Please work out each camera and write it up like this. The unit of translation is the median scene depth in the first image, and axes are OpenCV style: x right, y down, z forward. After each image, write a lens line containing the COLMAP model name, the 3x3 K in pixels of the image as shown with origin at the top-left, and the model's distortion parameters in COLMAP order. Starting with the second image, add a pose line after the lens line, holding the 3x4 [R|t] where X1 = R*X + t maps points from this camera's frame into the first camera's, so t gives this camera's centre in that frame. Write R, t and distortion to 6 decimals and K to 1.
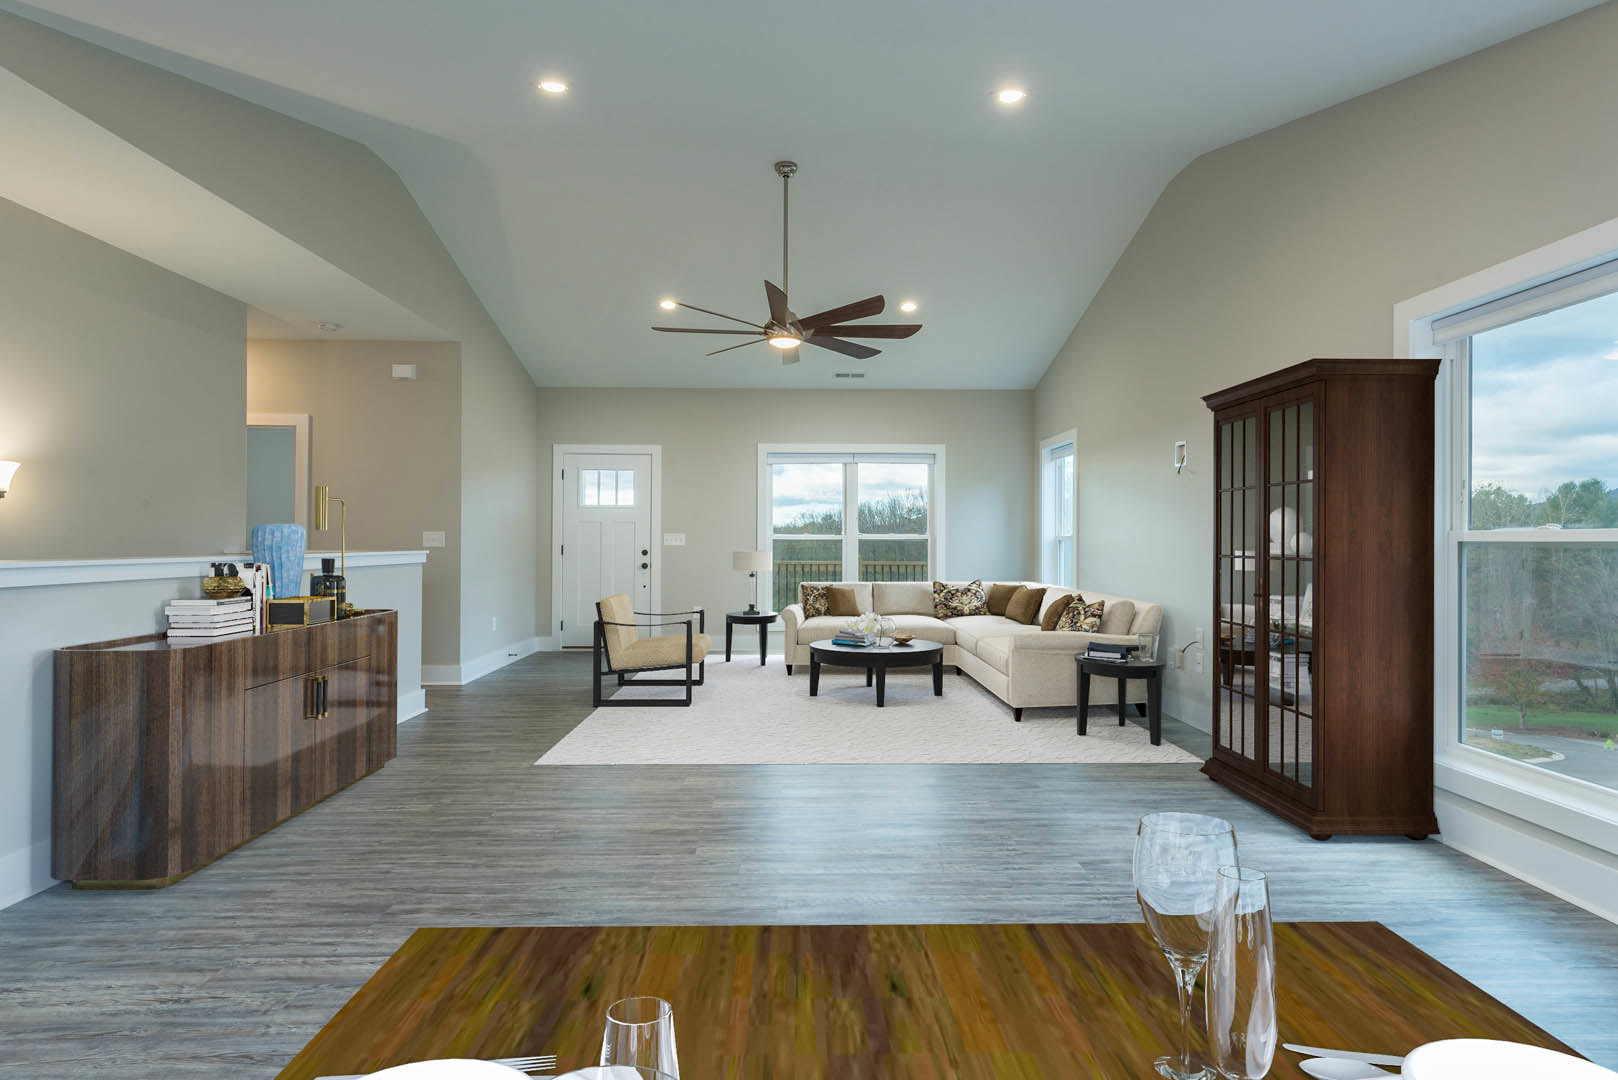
lens RADIAL K [[832.1, 0, 808.4], [0, 832.1, 531.0], [0, 0, 1]] dist [0.000441, 0.000103]
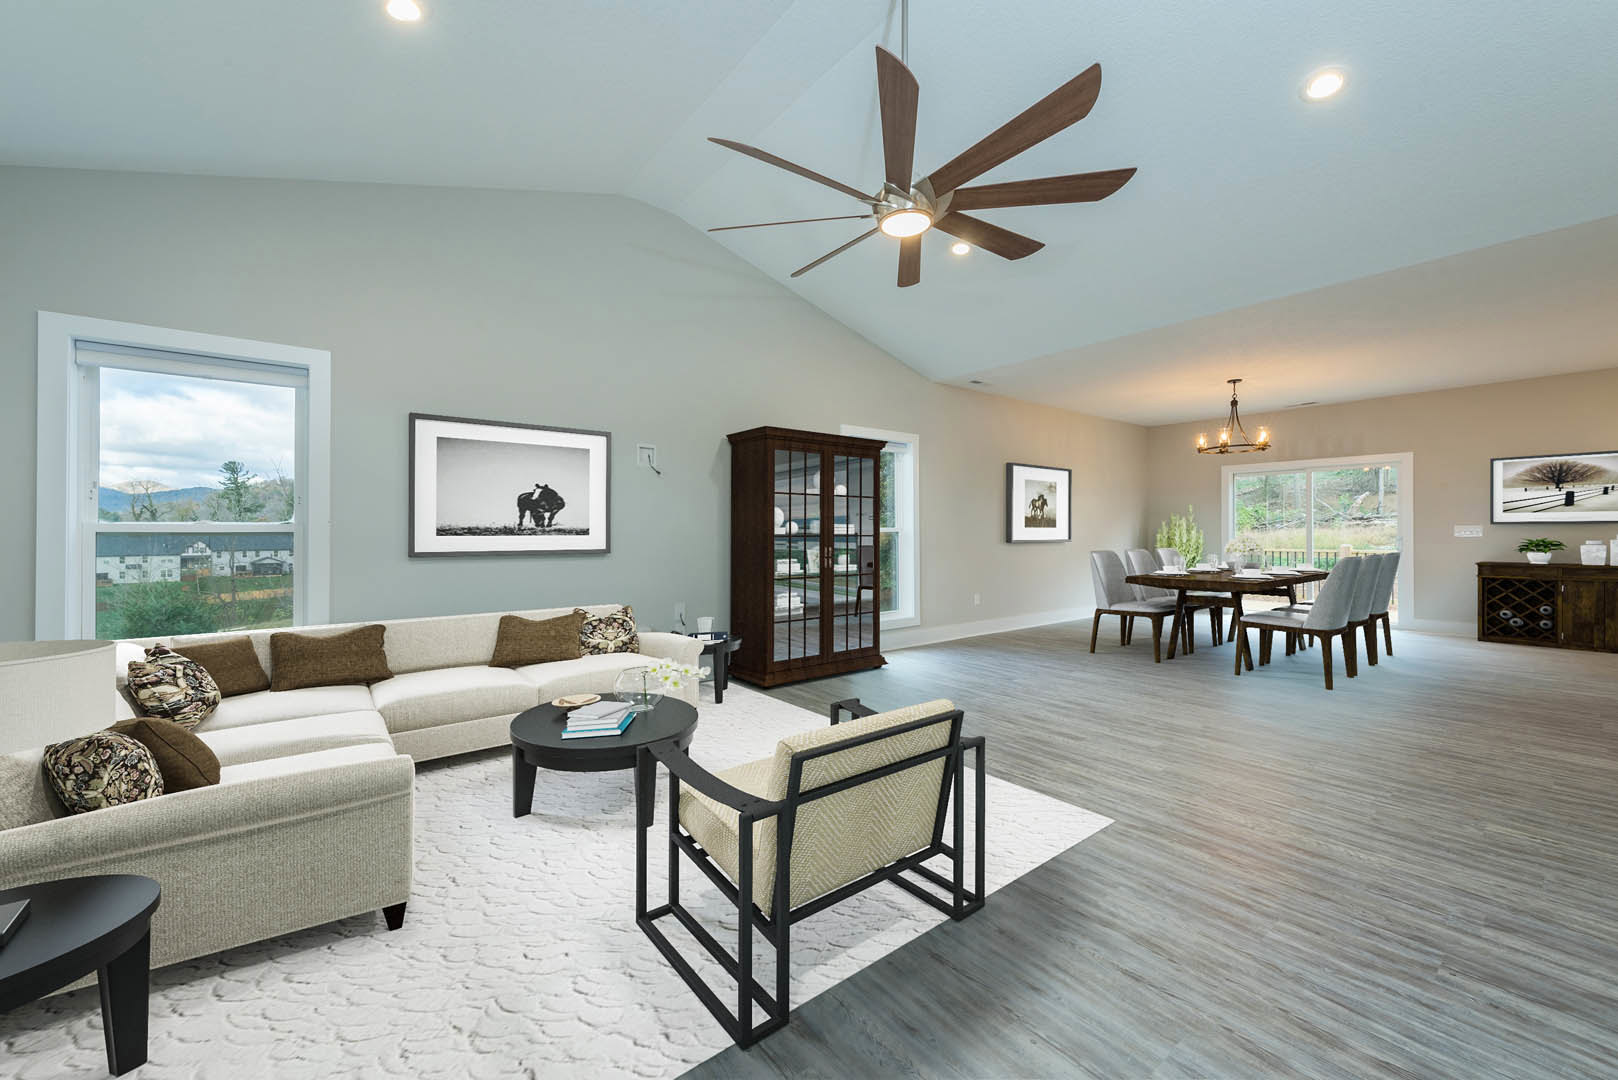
lens RADIAL K [[631.4, 0, 800.3], [0, 631.4, 530.2], [0, 0, 1]] dist [0.010360, -0.000240]
pose [[-0.601533, -0.002332, 0.798845, -0.546298], [0.003455, 0.999979, 0.005521, -0.006157], [-0.798841, 0.006081, -0.601512, 1.981588]]
